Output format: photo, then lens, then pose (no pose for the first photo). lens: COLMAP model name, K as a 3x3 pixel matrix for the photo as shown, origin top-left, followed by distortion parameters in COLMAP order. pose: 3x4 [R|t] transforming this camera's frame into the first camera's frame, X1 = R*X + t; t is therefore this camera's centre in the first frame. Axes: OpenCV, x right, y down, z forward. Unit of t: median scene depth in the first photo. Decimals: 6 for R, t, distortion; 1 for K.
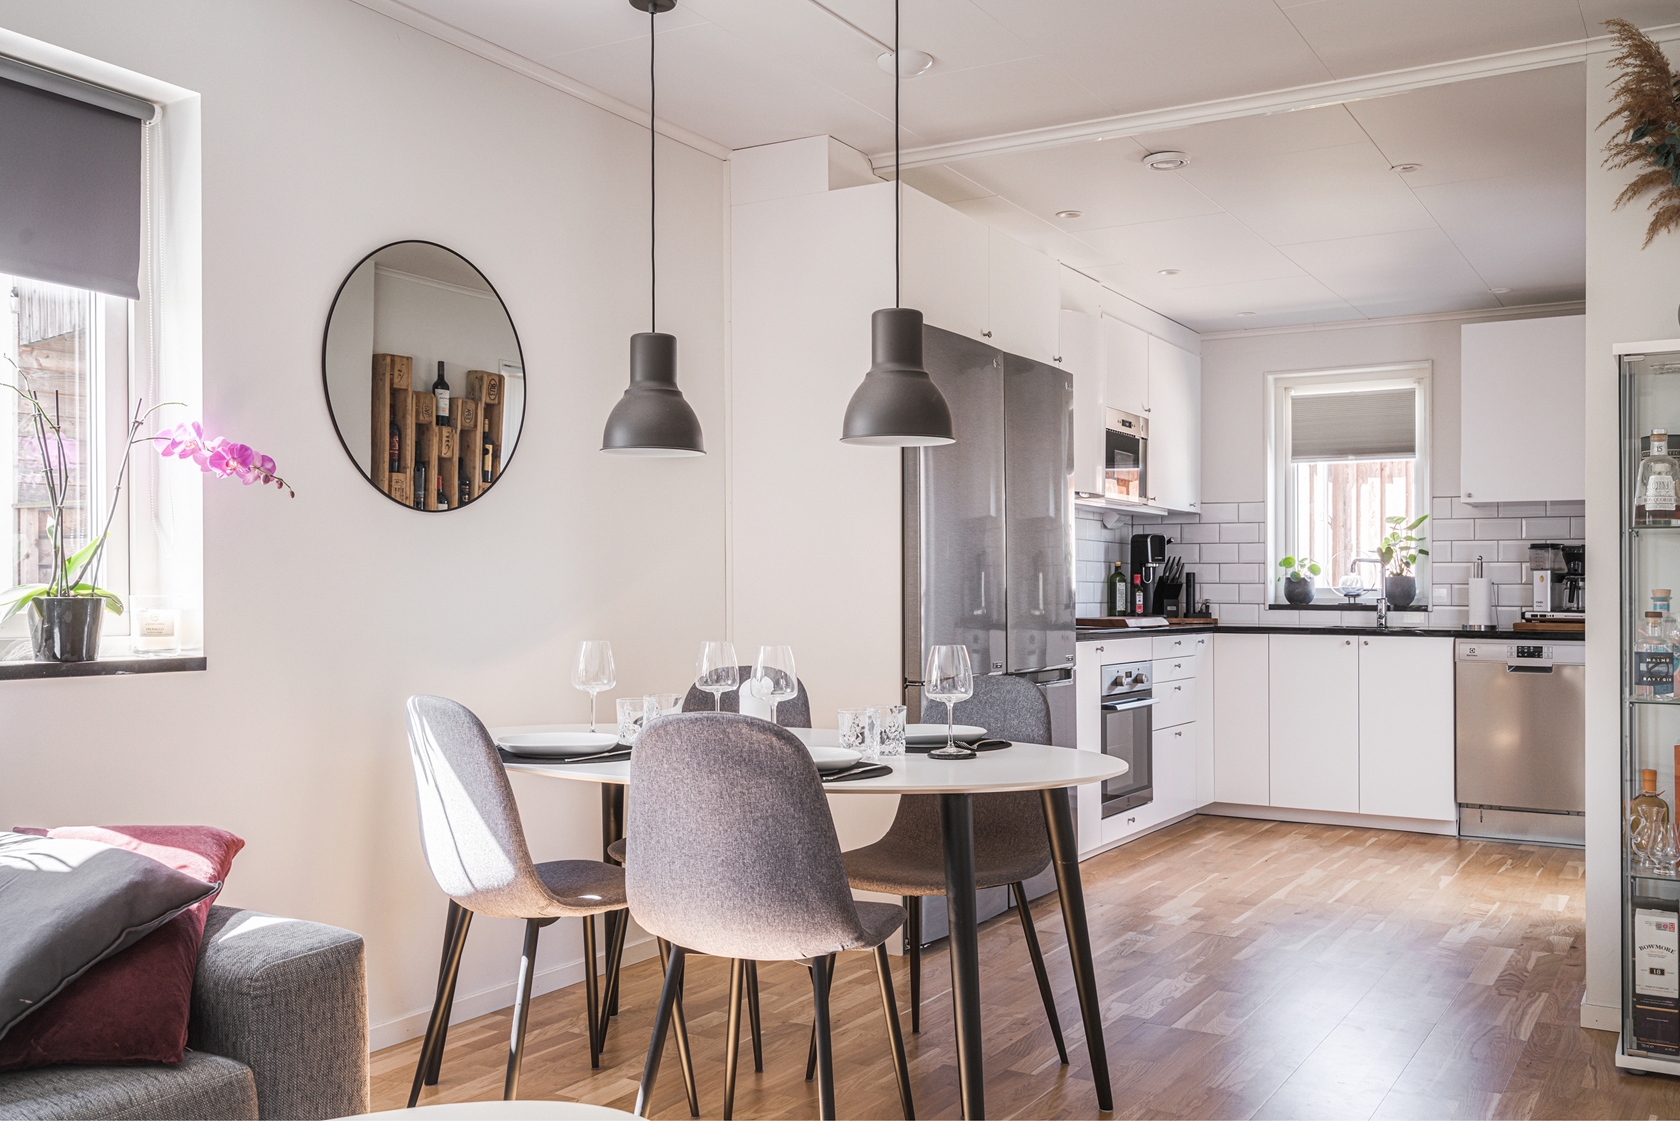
lens RADIAL K [[1493.6, 0, 840.0], [0, 1493.6, 560.5], [0, 0, 1]] dist [-0.000187, 0.009895]
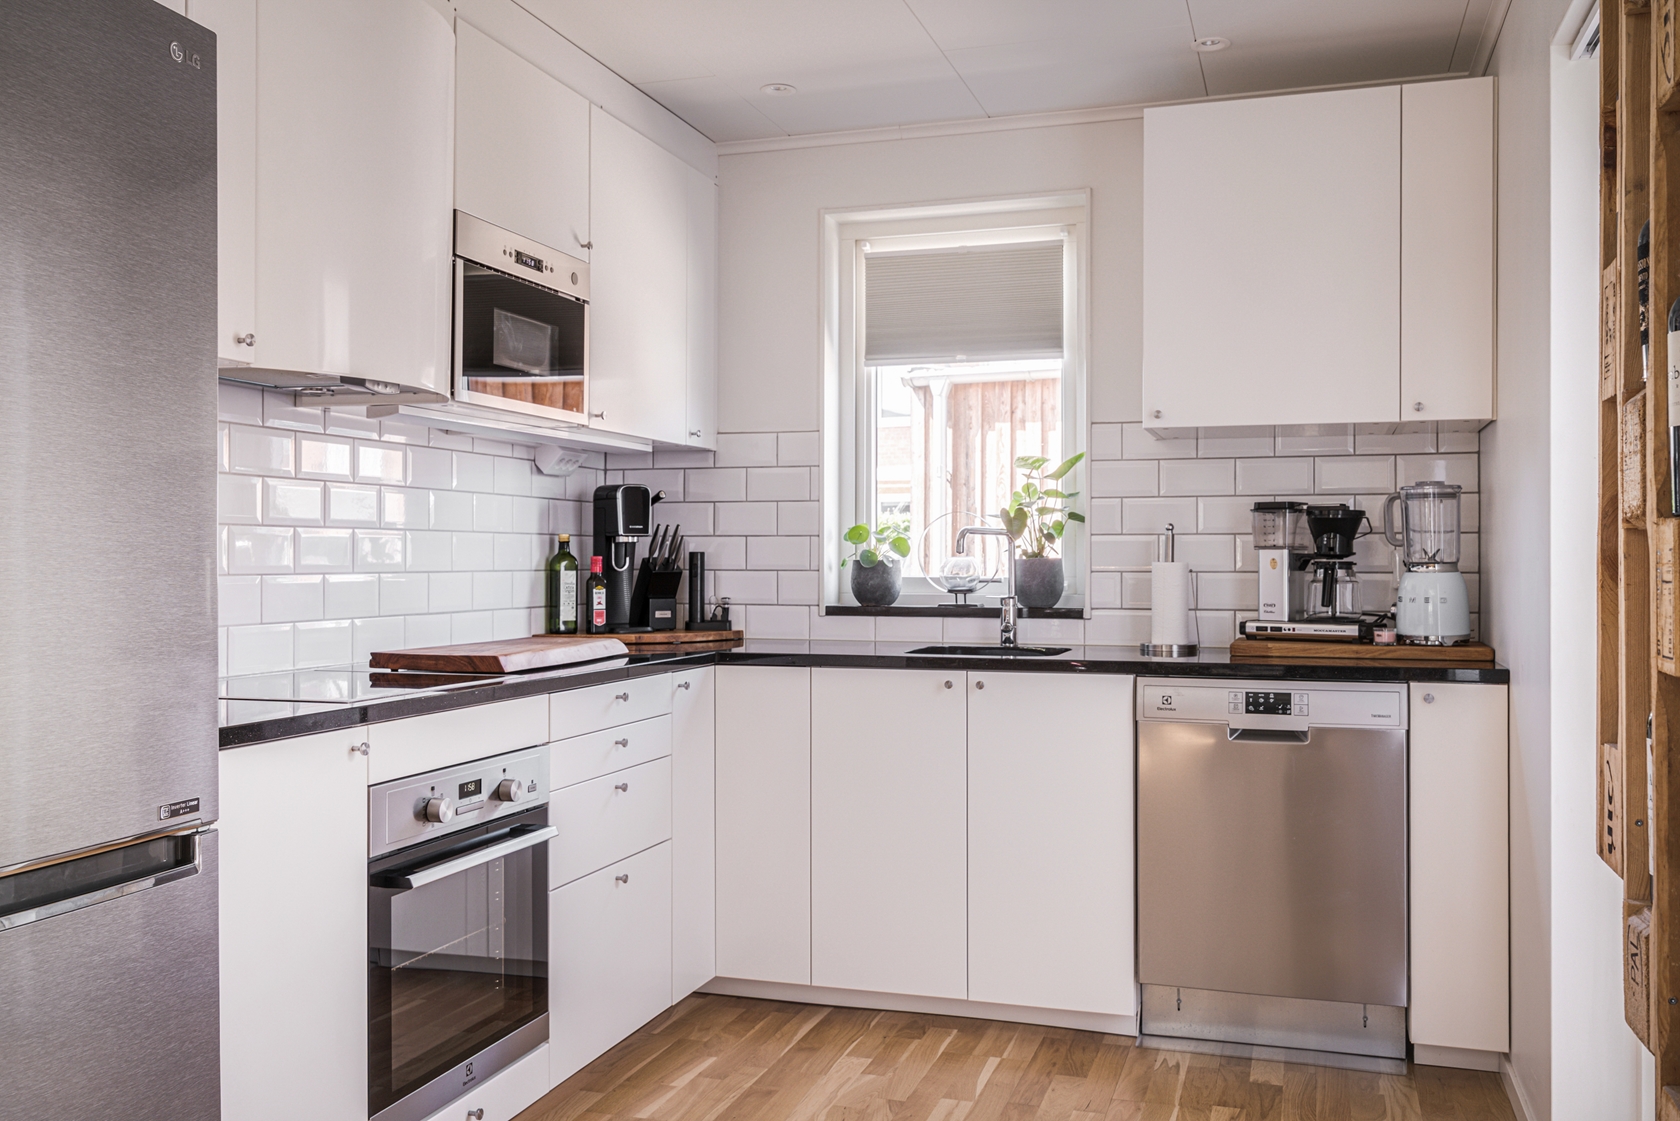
lens RADIAL K [[1493.6, 0, 840.0], [0, 1493.6, 560.5], [0, 0, 1]] dist [-0.000187, 0.009895]
pose [[0.973213, -0.005517, 0.229841, 0.162636], [0.000296, 0.999741, 0.022743, -0.001854], [-0.229907, -0.022066, 0.972963, 0.442683]]
